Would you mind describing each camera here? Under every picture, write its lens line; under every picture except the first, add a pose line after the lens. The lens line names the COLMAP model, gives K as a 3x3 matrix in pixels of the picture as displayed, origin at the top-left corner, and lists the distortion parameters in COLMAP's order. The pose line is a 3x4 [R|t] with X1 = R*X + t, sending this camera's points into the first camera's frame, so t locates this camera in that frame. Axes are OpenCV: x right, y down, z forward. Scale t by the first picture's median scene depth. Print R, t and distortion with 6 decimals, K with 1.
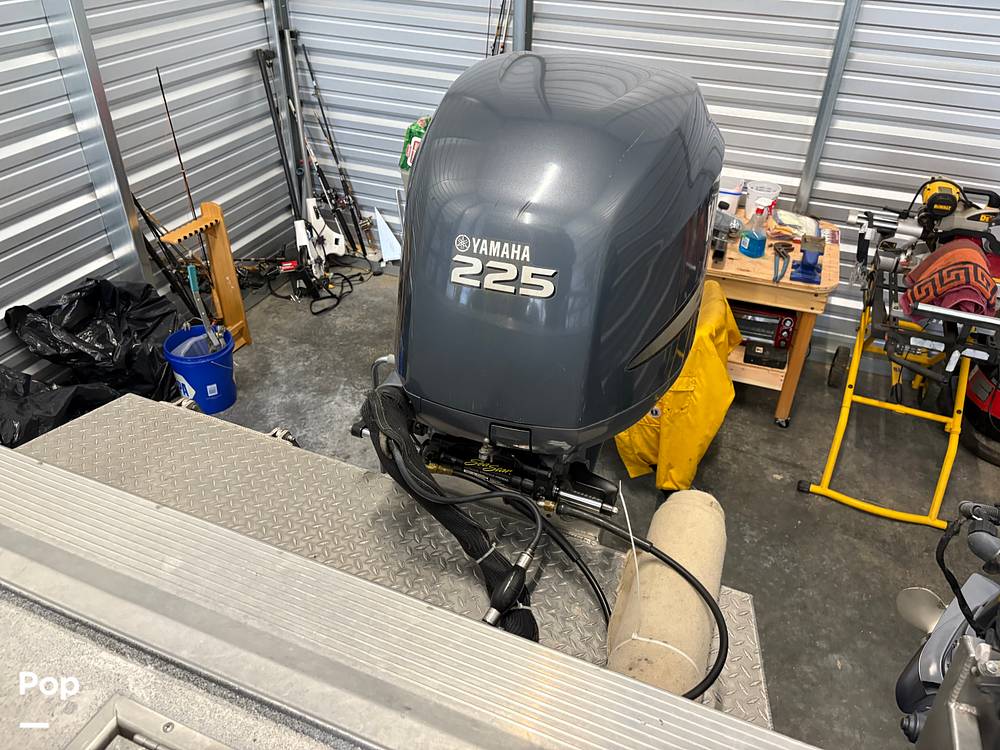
lens RADIAL K [[763.6, 0, 500.5], [0, 763.6, 369.4], [0, 0, 1]] dist [0.026676, -0.009178]
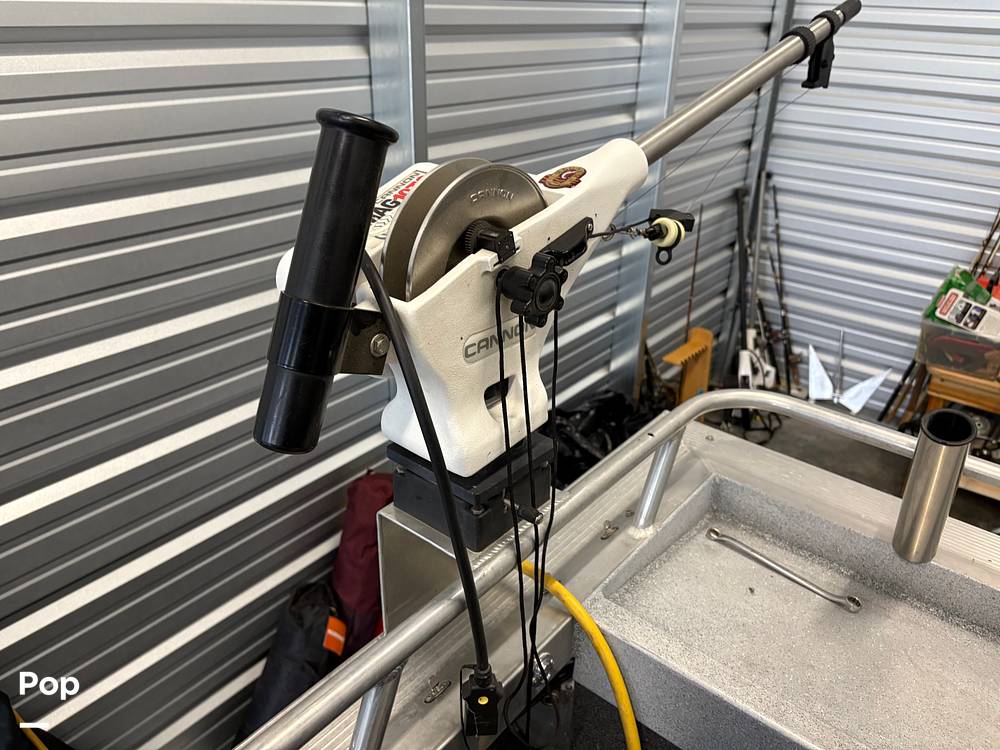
lens RADIAL K [[763.6, 0, 500.5], [0, 763.6, 369.4], [0, 0, 1]] dist [0.026676, -0.009178]
pose [[0.962633, 0.125070, -0.240198, -0.128544], [-0.158155, 0.979630, -0.123745, 0.001616], [0.219829, 0.157110, 0.962804, -0.012082]]
